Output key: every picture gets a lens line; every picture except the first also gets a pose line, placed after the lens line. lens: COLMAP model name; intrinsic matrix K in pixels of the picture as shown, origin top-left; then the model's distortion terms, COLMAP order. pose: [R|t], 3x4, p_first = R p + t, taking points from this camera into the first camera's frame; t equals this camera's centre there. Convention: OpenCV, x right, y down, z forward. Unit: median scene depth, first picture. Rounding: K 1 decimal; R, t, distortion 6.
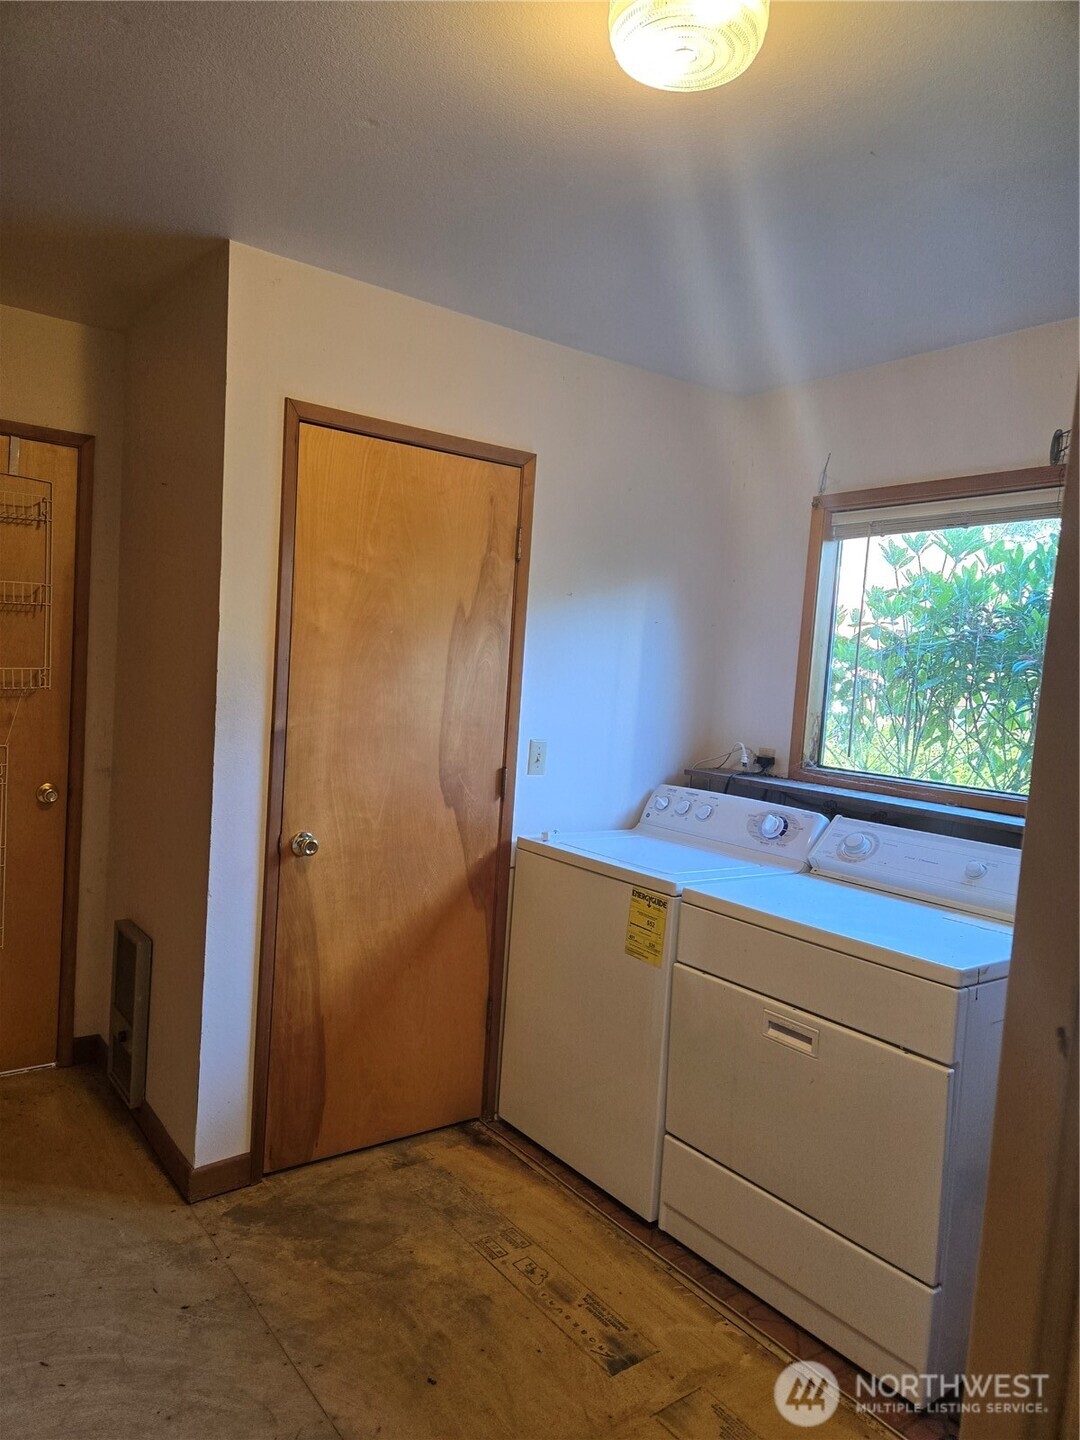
lens RADIAL K [[973.4, 0, 540.5], [0, 973.4, 736.9], [0, 0, 1]] dist [0.076799, -0.077123]
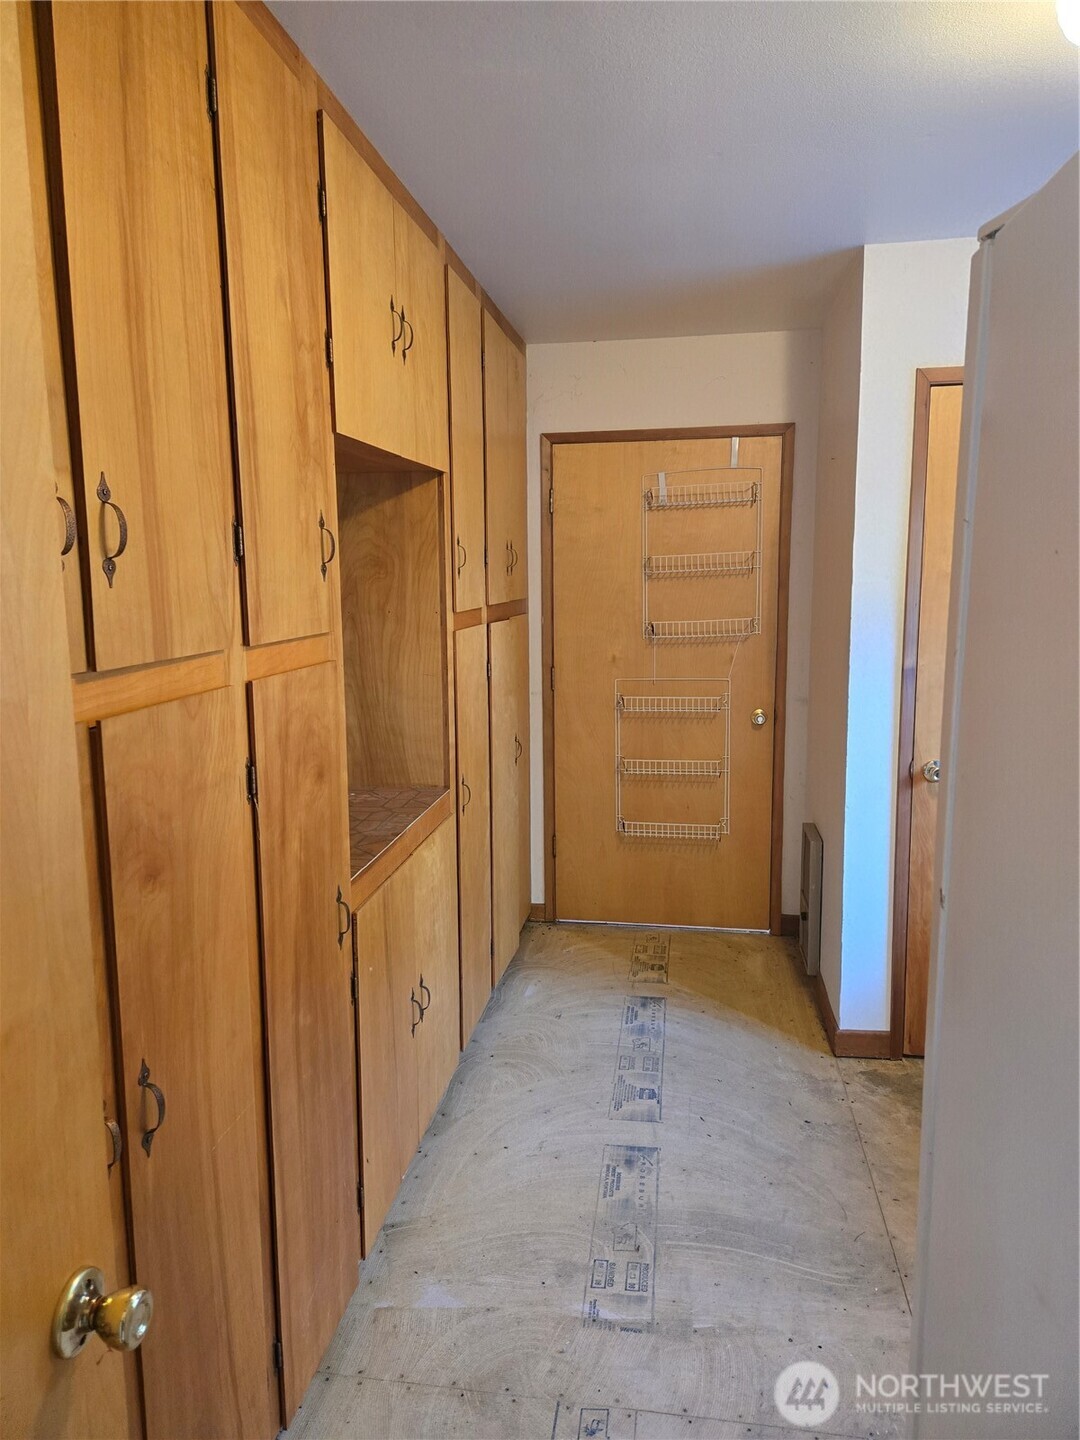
lens RADIAL K [[973.4, 0, 540.5], [0, 973.4, 736.9], [0, 0, 1]] dist [0.076799, -0.077123]
pose [[0.704187, 0.052645, -0.708060, 0.229857], [-0.002929, 0.997454, 0.071249, -0.007185], [0.710009, -0.048098, 0.702549, -0.094673]]
